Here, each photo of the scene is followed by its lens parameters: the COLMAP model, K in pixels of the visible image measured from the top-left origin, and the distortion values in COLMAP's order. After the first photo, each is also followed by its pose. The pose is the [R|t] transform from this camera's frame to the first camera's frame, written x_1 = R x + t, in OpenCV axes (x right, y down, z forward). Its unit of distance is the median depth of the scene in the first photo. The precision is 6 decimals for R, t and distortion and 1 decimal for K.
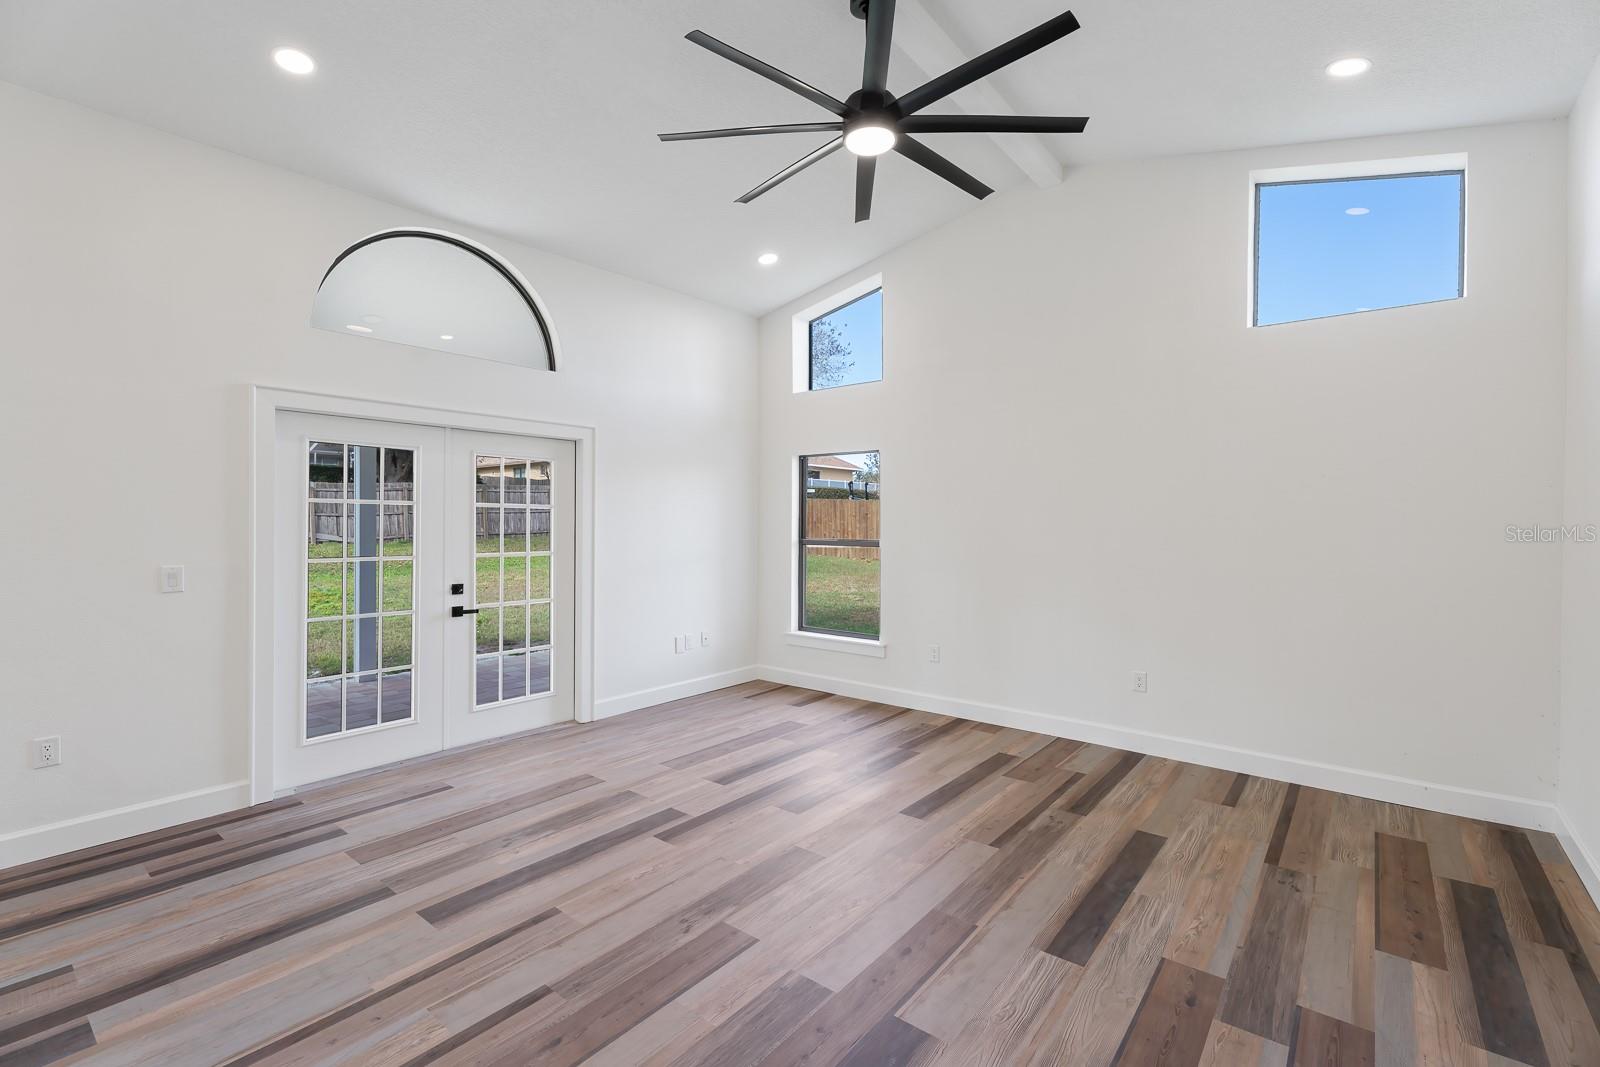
lens RADIAL K [[707.1, 0, 800.0], [0, 707.1, 533.5], [0, 0, 1]] dist [-0.000272, 0.000414]
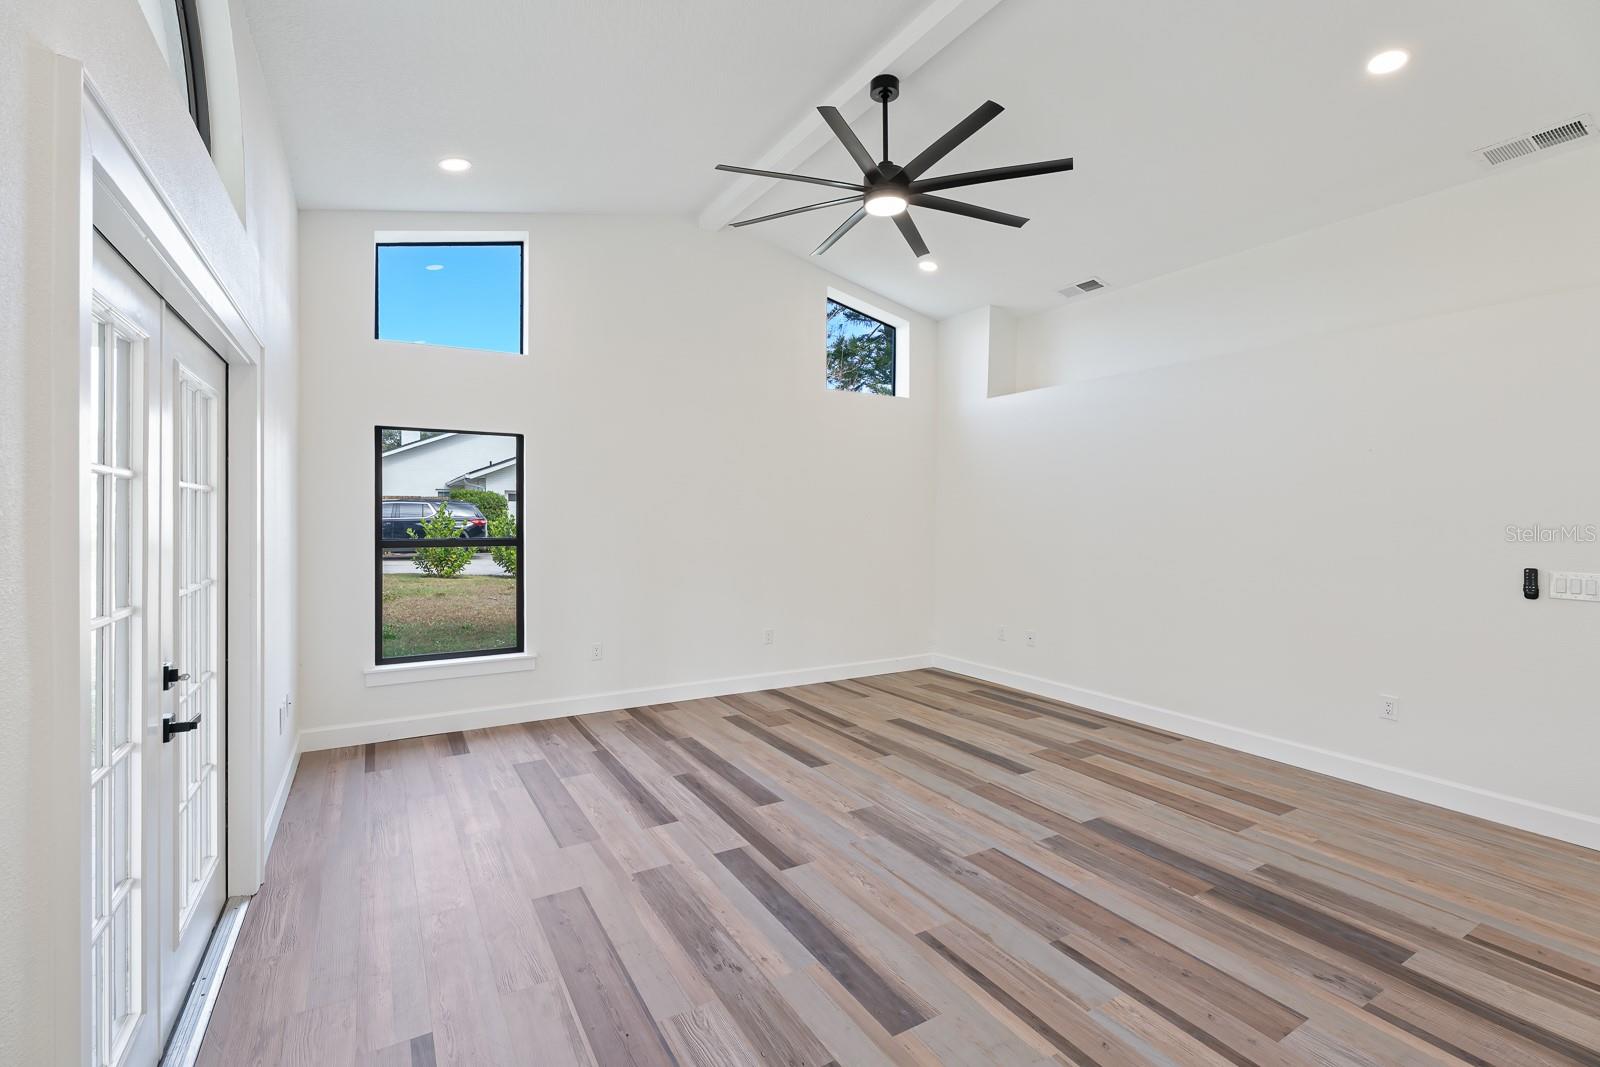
lens RADIAL K [[707.1, 0, 800.0], [0, 707.1, 533.5], [0, 0, 1]] dist [-0.000272, 0.000414]
pose [[0.350867, -0.025951, 0.936066, -1.015684], [0.013304, 0.999653, 0.022727, -0.015503], [-0.936331, 0.004480, 0.351091, 0.660505]]
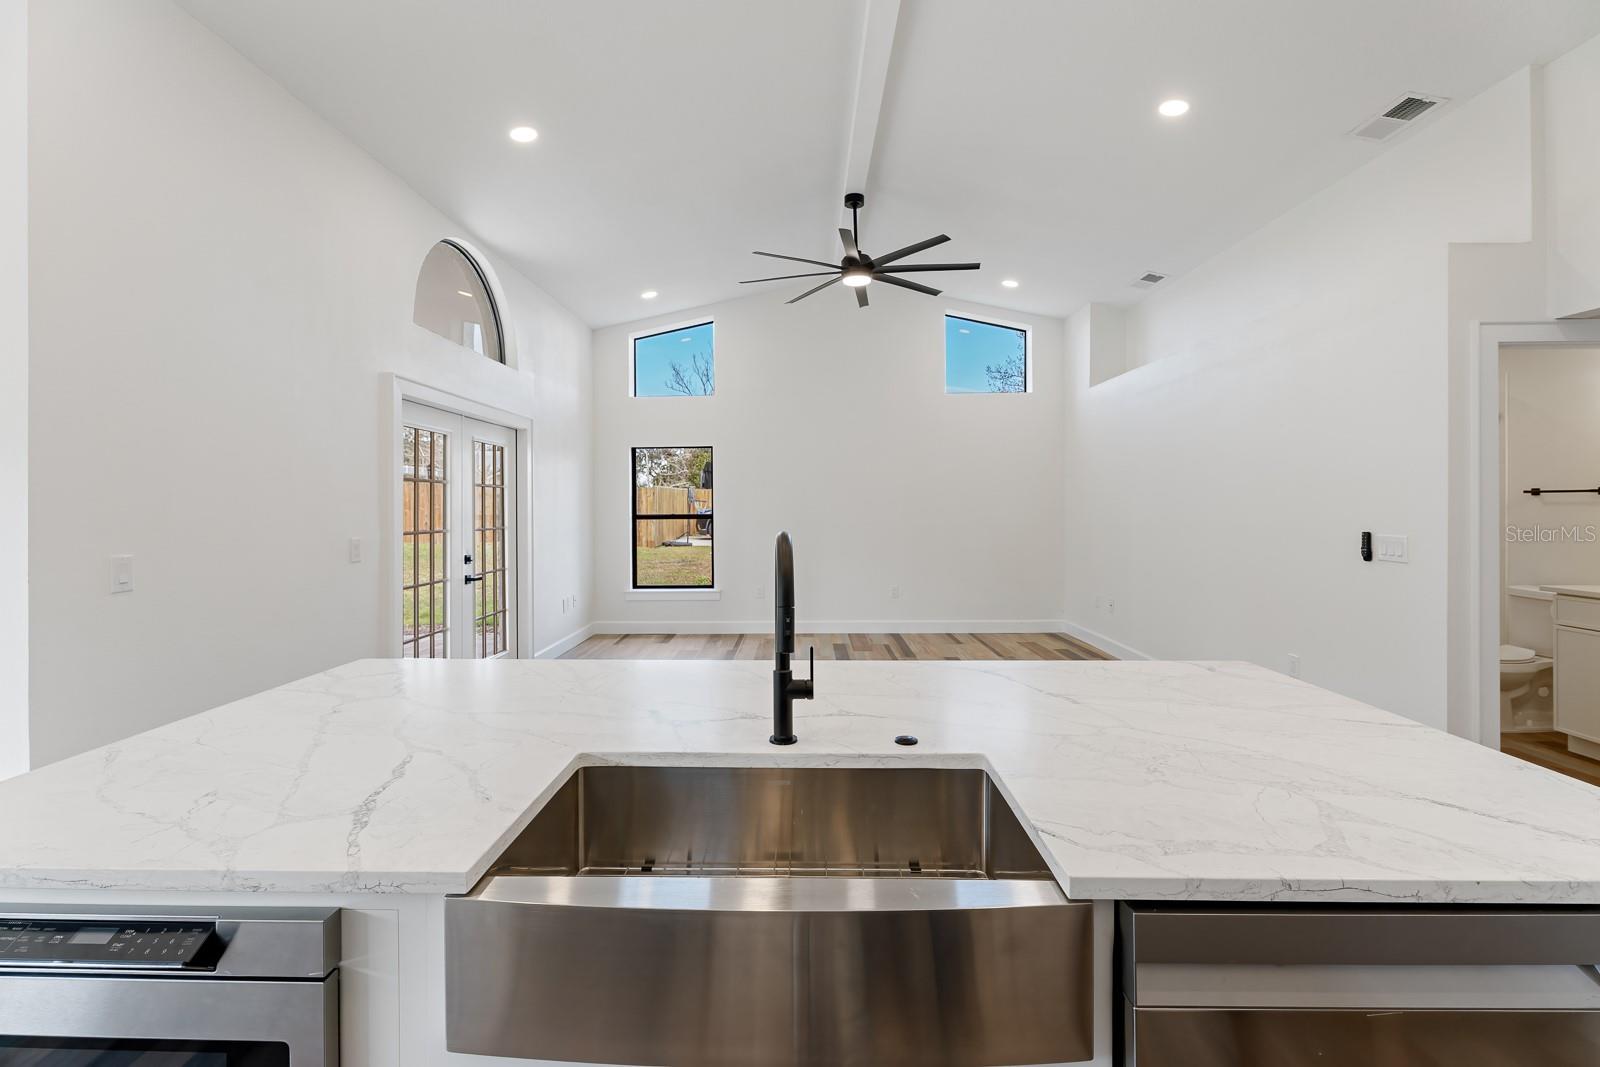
lens RADIAL K [[707.1, 0, 800.0], [0, 707.1, 533.5], [0, 0, 1]] dist [-0.000272, 0.000414]
pose [[0.784469, -0.035102, 0.619173, -1.036035], [0.022272, 0.999347, 0.028436, 0.023812], [-0.619767, -0.008517, 0.784739, -0.274841]]
